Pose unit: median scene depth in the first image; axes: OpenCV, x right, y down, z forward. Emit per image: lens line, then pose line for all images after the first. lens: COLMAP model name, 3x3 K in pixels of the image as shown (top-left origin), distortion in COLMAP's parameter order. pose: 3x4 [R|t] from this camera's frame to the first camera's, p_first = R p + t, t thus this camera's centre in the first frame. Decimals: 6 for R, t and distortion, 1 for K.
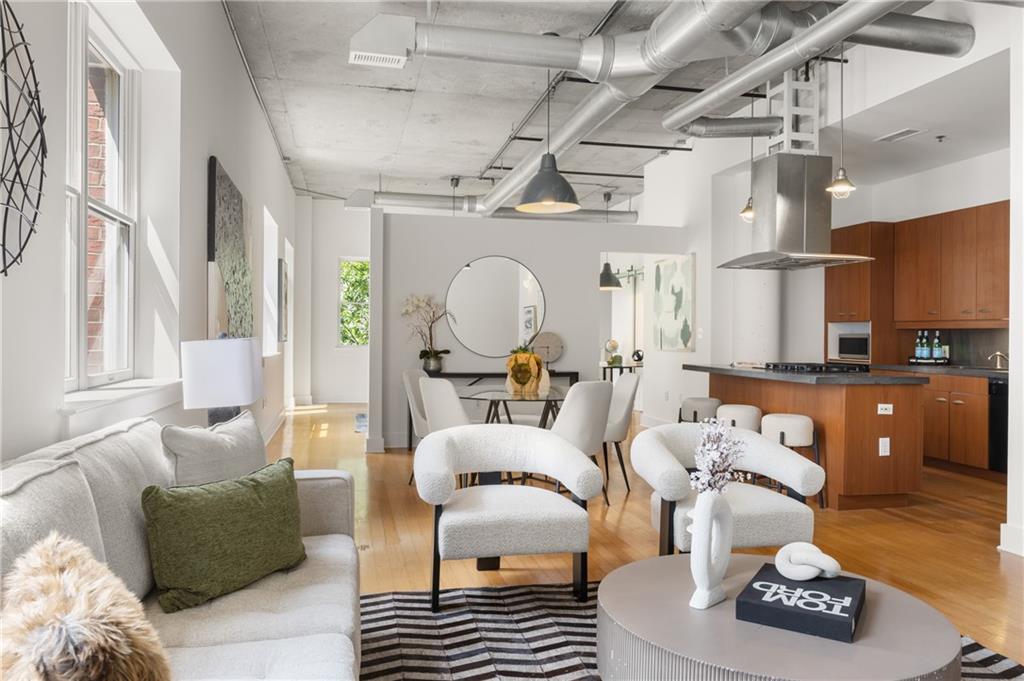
lens RADIAL K [[727.5, 0, 512.0], [0, 727.5, 340.5], [0, 0, 1]] dist [-0.030019, 0.000166]
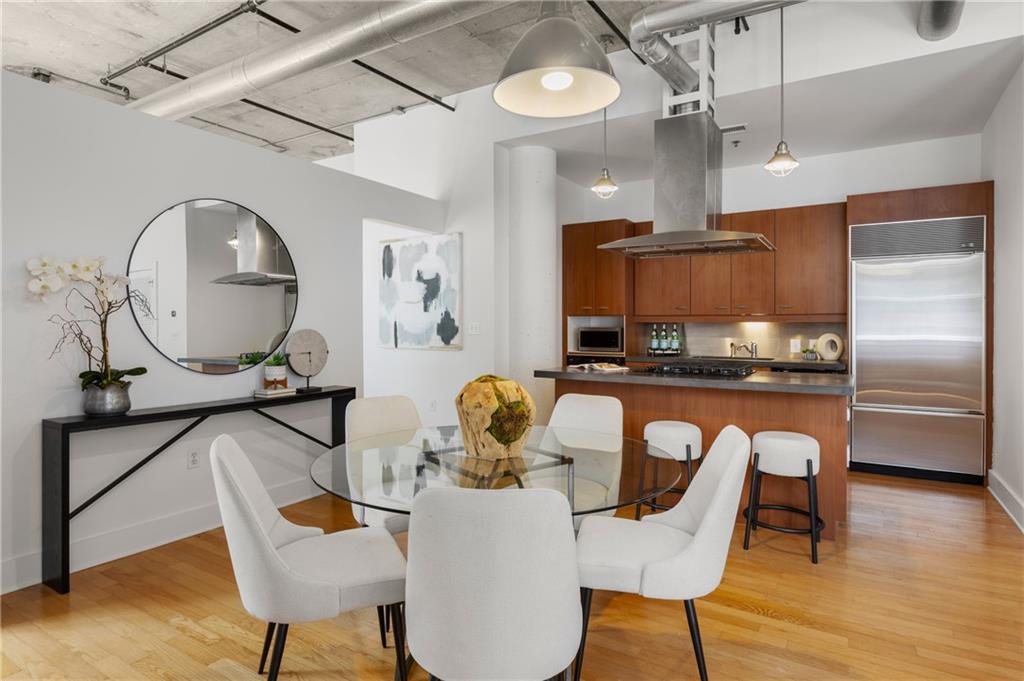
lens RADIAL K [[561.0, 0, 512.3], [0, 561.0, 329.2], [0, 0, 1]] dist [-0.004250, -0.001997]
pose [[0.702878, -0.012926, 0.711193, -0.179664], [0.009963, 0.999916, 0.008327, -0.014276], [-0.711240, 0.001233, 0.702948, 0.522553]]
